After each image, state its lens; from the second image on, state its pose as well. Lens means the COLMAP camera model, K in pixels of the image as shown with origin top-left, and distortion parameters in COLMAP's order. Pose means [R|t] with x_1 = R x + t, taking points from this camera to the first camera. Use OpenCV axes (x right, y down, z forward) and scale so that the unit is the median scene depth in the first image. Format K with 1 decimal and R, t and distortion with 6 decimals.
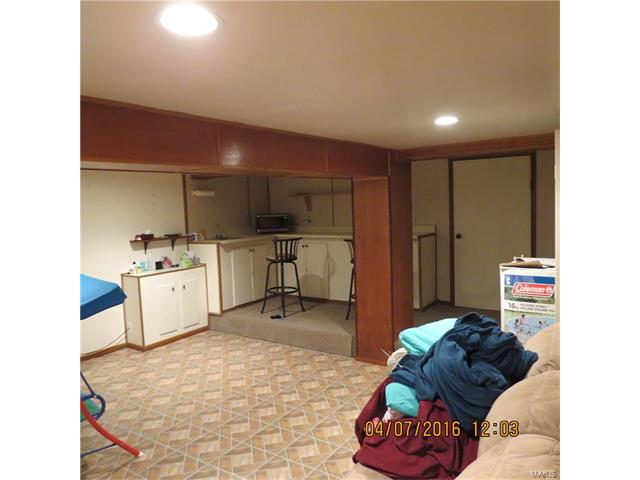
lens RADIAL K [[448.3, 0, 316.8], [0, 448.3, 243.9], [0, 0, 1]] dist [-0.034804, -0.002838]
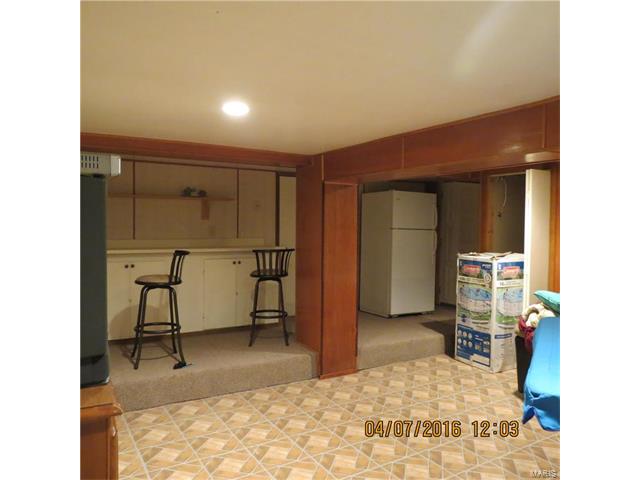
lens RADIAL K [[448.3, 0, 317.6], [0, 448.3, 234.3], [0, 0, 1]] dist [-0.034804, -0.002838]
pose [[0.451585, 0.013143, 0.892131, -0.725076], [0.060408, 0.997147, -0.045268, 0.004878], [-0.890181, 0.074334, 0.449502, 0.564928]]
